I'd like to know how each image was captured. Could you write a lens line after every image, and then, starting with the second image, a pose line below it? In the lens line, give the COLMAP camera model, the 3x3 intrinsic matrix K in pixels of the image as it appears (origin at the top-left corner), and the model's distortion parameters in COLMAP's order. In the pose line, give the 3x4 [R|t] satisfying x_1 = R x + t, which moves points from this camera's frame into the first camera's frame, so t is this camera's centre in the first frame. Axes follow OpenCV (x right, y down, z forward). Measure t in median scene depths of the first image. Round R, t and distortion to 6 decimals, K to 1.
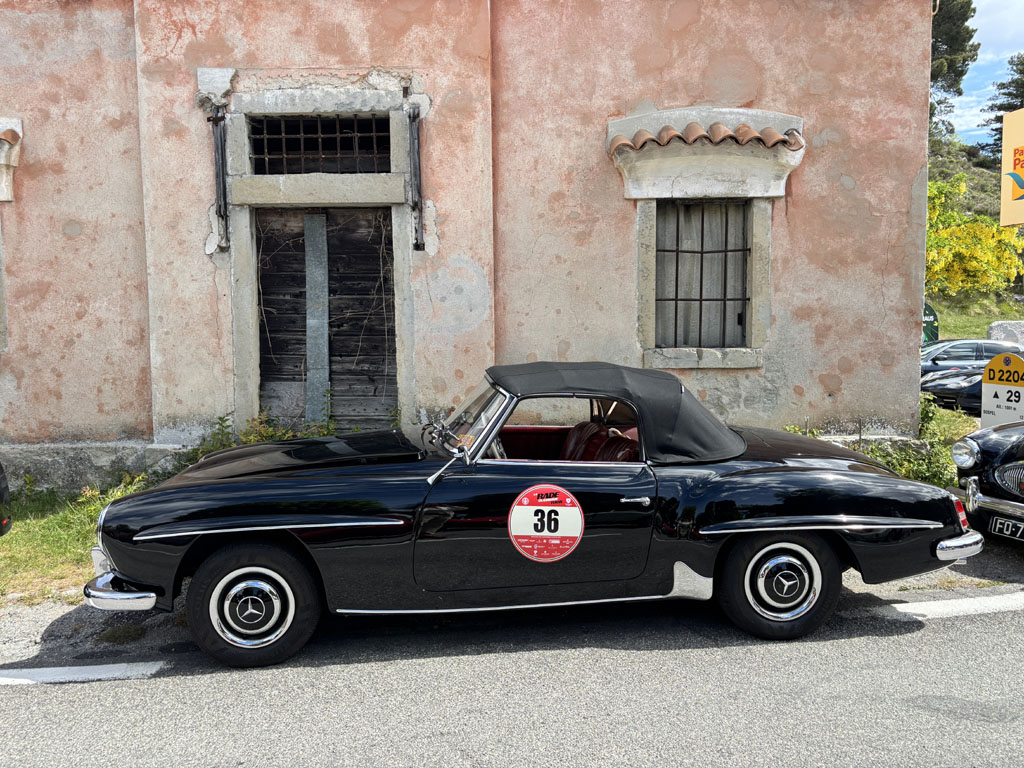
lens RADIAL K [[726.6, 0, 512.0], [0, 726.6, 384.0], [0, 0, 1]] dist [0.015056, -0.030795]
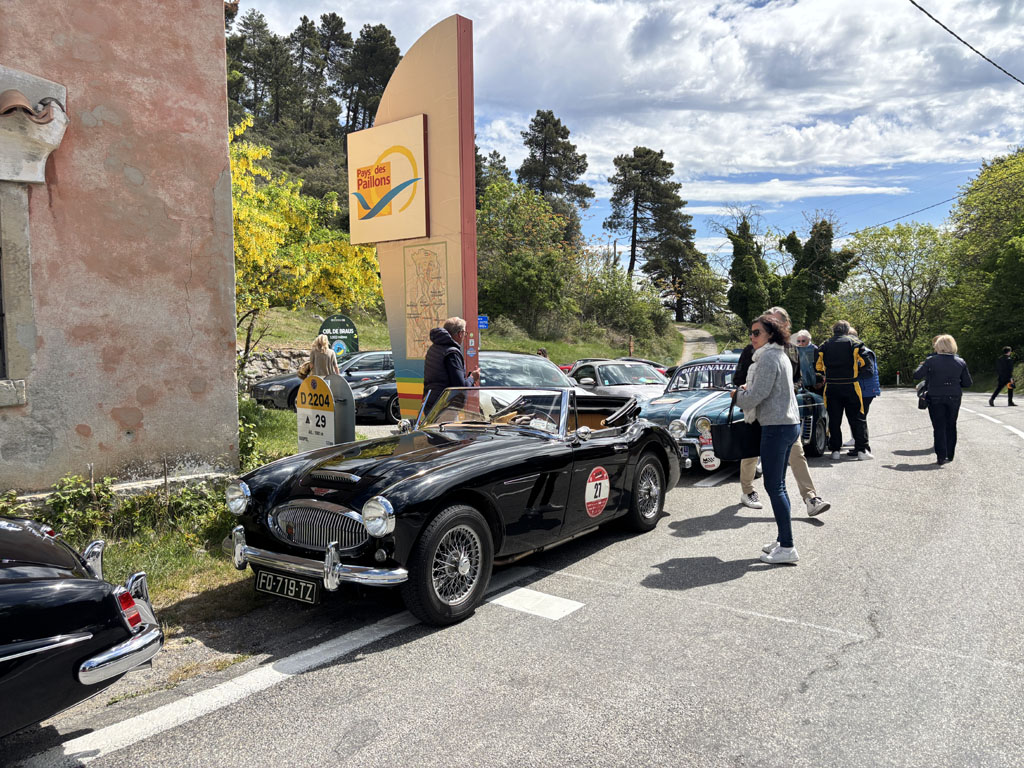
lens RADIAL K [[726.6, 0, 512.0], [0, 726.6, 384.0], [0, 0, 1]] dist [0.015056, -0.030795]
pose [[0.780577, -0.045841, 0.623377, 0.268920], [0.053333, 0.998555, 0.006648, -0.022285], [-0.622781, 0.028057, 0.781893, 0.089215]]
